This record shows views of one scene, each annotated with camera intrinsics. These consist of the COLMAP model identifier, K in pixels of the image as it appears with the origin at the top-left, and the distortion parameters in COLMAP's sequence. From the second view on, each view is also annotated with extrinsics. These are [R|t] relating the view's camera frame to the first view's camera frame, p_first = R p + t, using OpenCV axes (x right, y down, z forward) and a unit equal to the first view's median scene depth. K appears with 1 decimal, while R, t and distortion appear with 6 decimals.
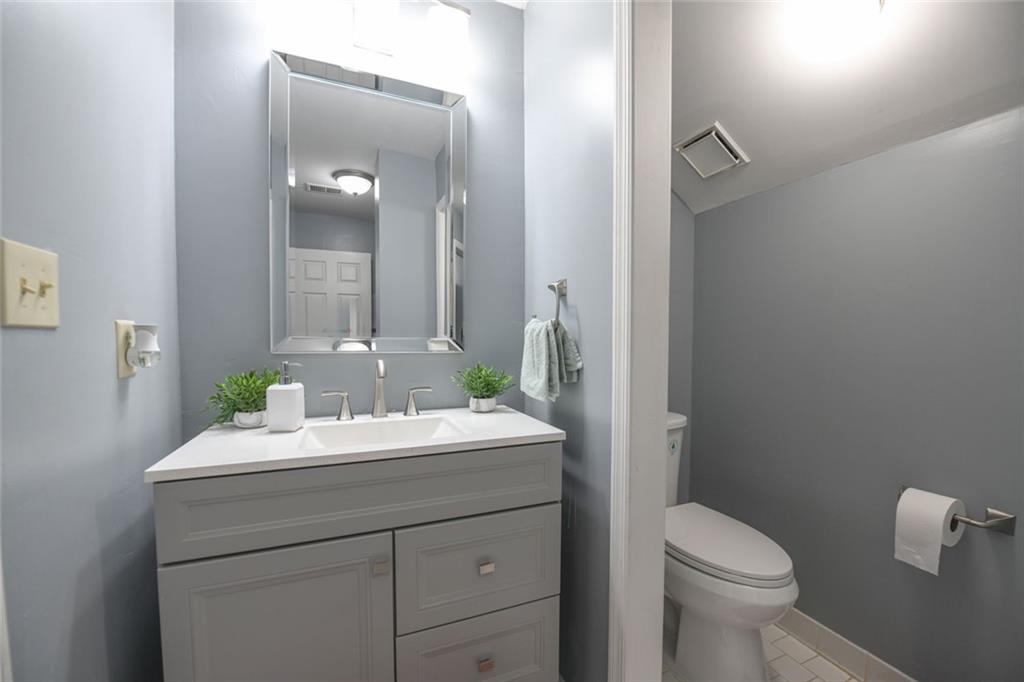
lens RADIAL K [[409.0, 0, 513.0], [0, 409.0, 344.0], [0, 0, 1]] dist [-0.019690, -0.001228]
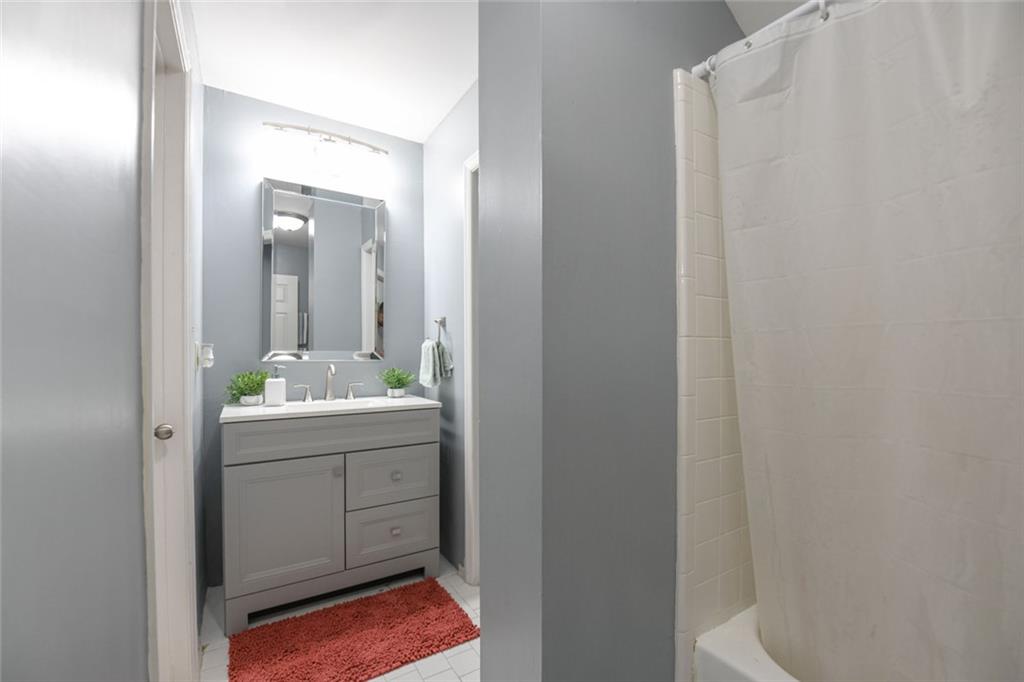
lens RADIAL K [[409.0, 0, 500.4], [0, 409.0, 351.6], [0, 0, 1]] dist [-0.019690, -0.001228]
pose [[0.987614, -0.000729, 0.156902, 0.089799], [0.003273, 0.999867, -0.015957, 0.015050], [-0.156869, 0.016273, 0.987485, -0.730872]]
